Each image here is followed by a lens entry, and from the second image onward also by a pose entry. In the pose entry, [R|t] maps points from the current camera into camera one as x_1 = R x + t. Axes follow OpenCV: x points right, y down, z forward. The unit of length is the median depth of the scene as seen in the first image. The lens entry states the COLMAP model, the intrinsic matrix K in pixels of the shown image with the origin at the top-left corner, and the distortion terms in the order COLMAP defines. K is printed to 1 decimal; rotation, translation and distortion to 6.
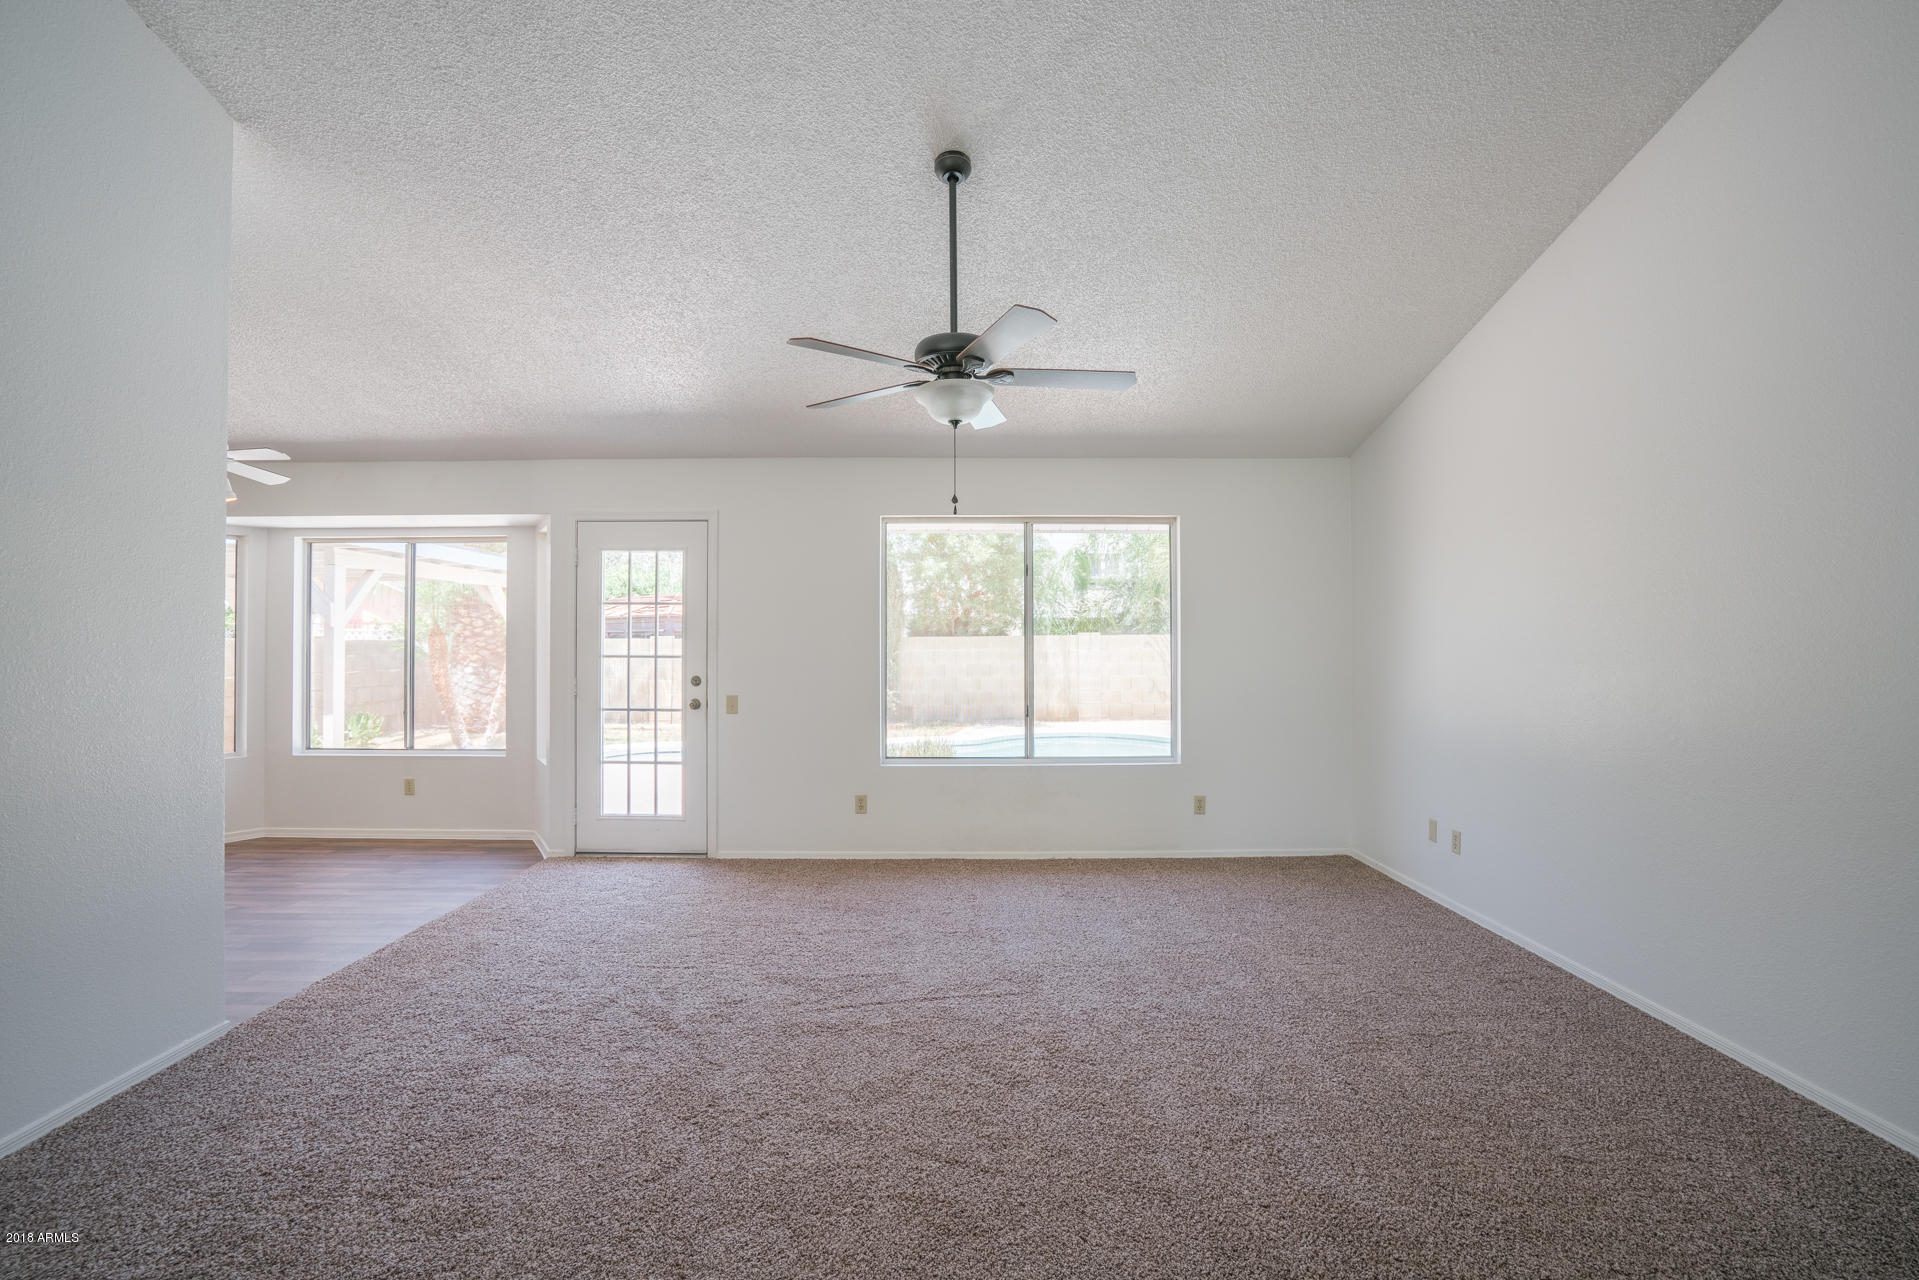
lens RADIAL K [[884.1, 0, 944.6], [0, 884.1, 643.4], [0, 0, 1]] dist [-0.040293, 0.004093]
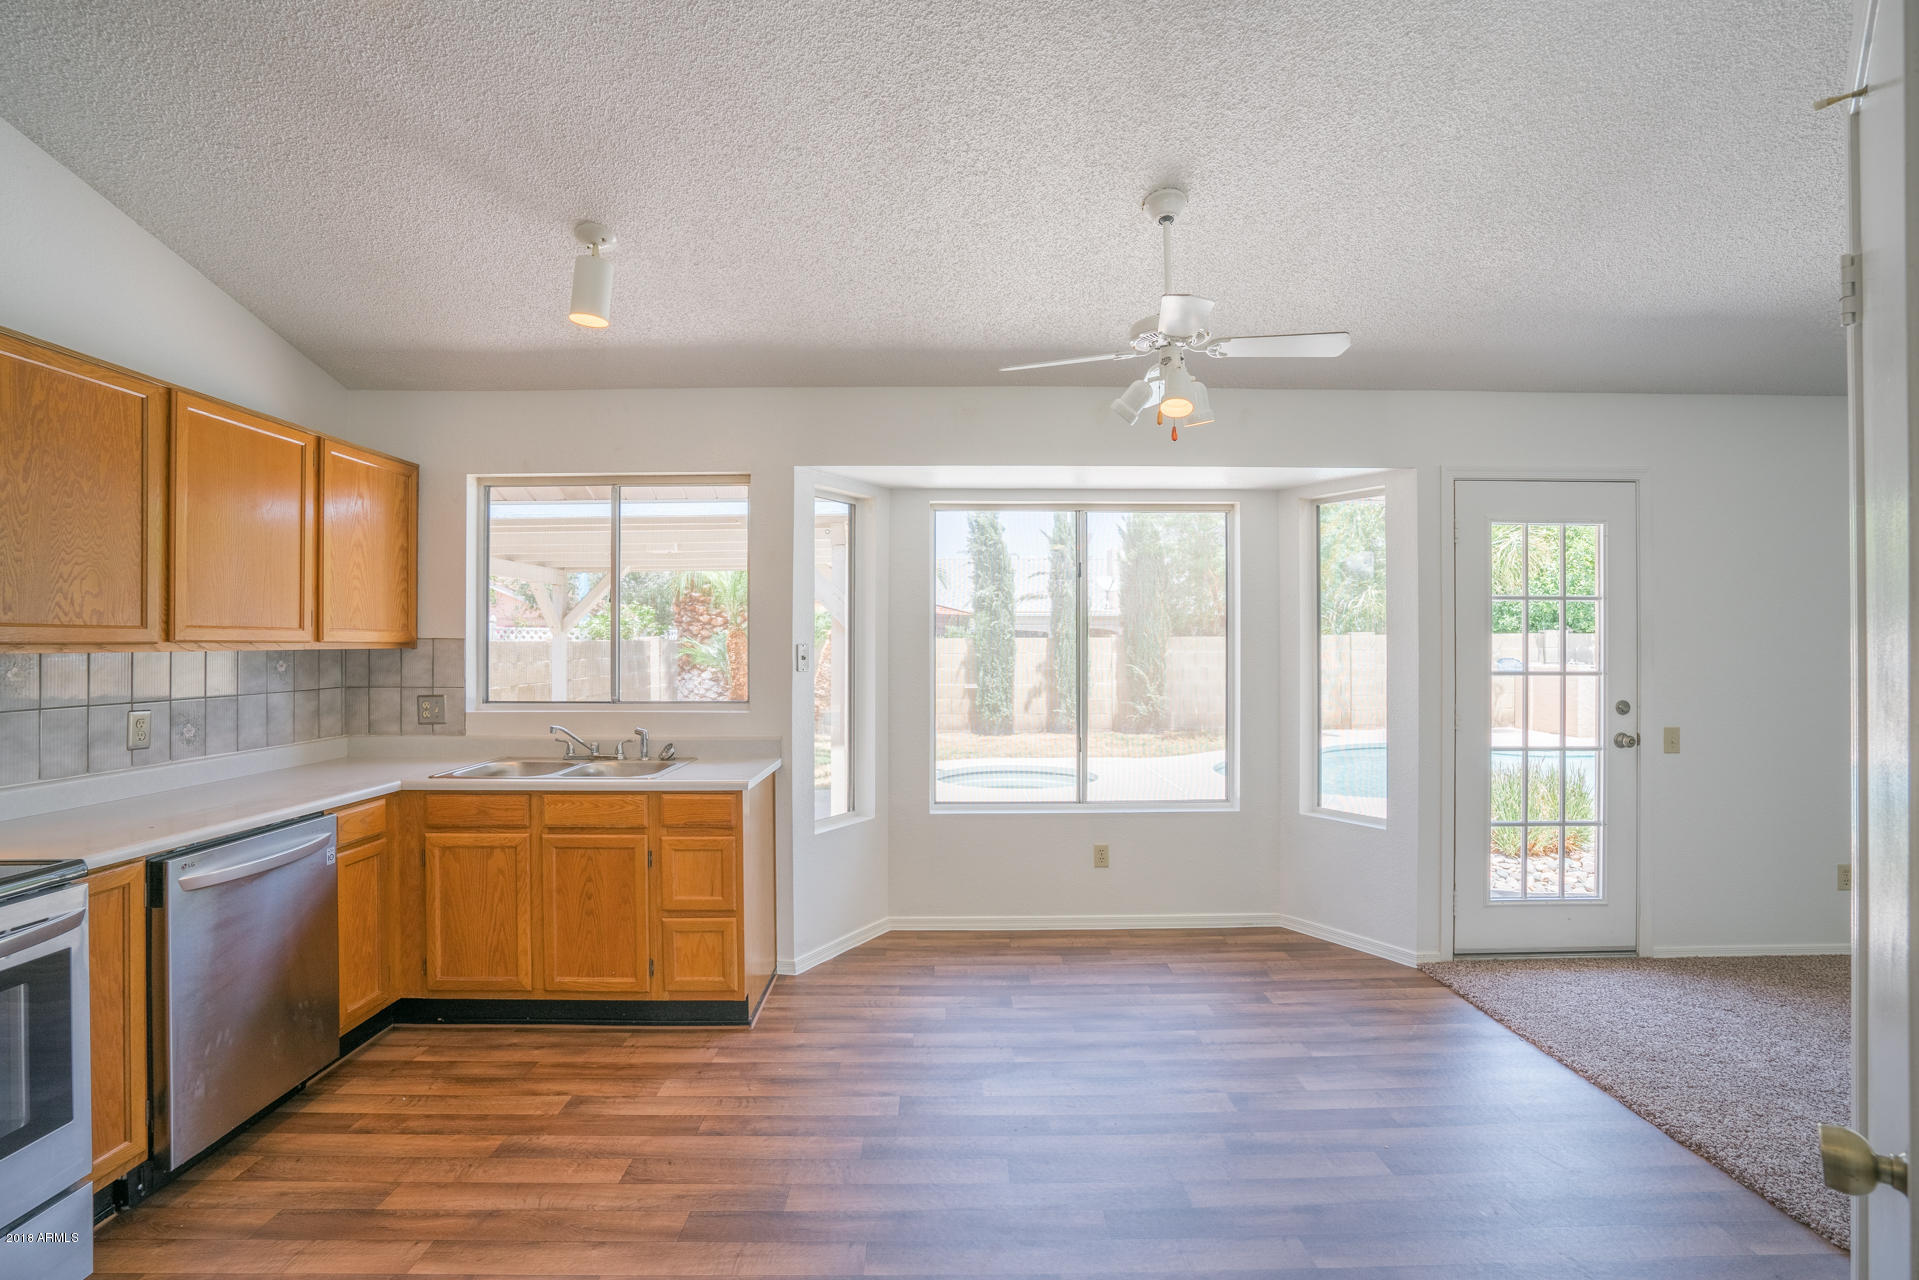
lens RADIAL K [[884.1, 0, 959.1], [0, 884.1, 640.5], [0, 0, 1]] dist [-0.040293, 0.004093]
pose [[0.999477, -0.000740, 0.032331, -0.837320], [0.000724, 1.000000, 0.000490, -0.012013], [-0.032331, -0.000467, 0.999477, 0.321535]]
